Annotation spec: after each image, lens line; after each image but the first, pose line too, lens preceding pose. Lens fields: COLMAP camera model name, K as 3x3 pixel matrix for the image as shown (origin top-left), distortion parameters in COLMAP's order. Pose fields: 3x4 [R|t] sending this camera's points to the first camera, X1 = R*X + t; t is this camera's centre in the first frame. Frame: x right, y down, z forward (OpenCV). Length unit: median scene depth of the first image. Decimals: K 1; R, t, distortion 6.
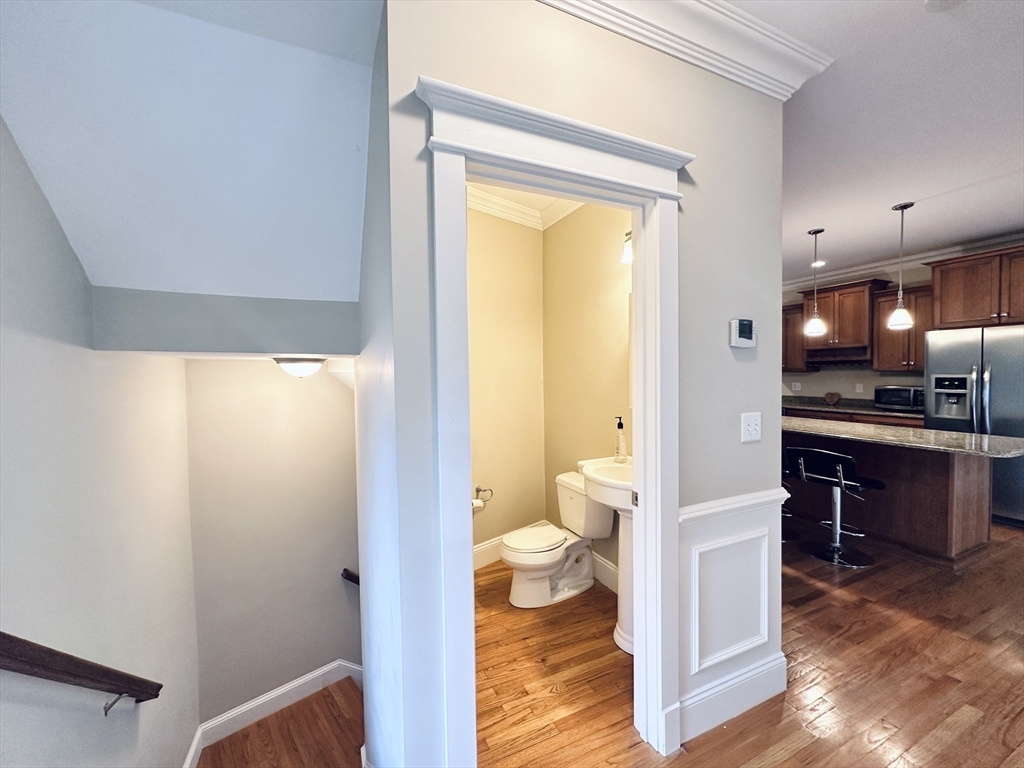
lens RADIAL K [[408.2, 0, 516.6], [0, 408.2, 383.3], [0, 0, 1]] dist [-0.000195, 0.000882]
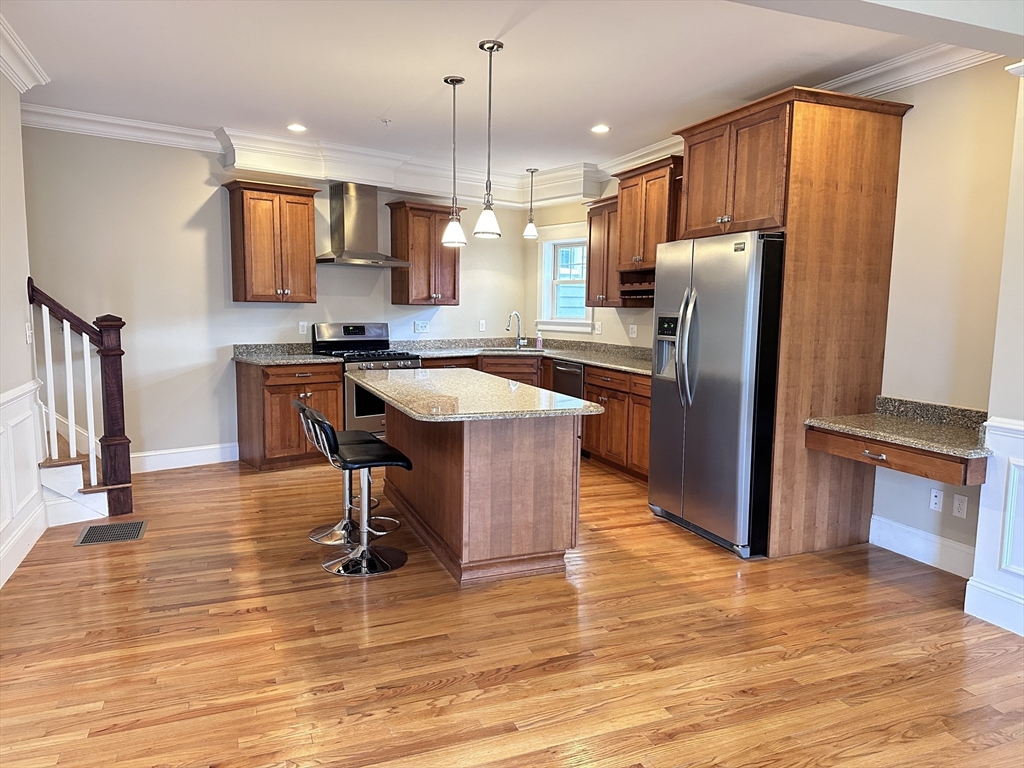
lens RADIAL K [[715.2, 0, 516.3], [0, 715.2, 388.0], [0, 0, 1]] dist [0.038086, -0.026217]
pose [[0.998343, 0.032022, -0.047813, 0.832634], [-0.027774, 0.995820, 0.087009, 0.005915], [0.050399, -0.085537, 0.995060, -0.144404]]
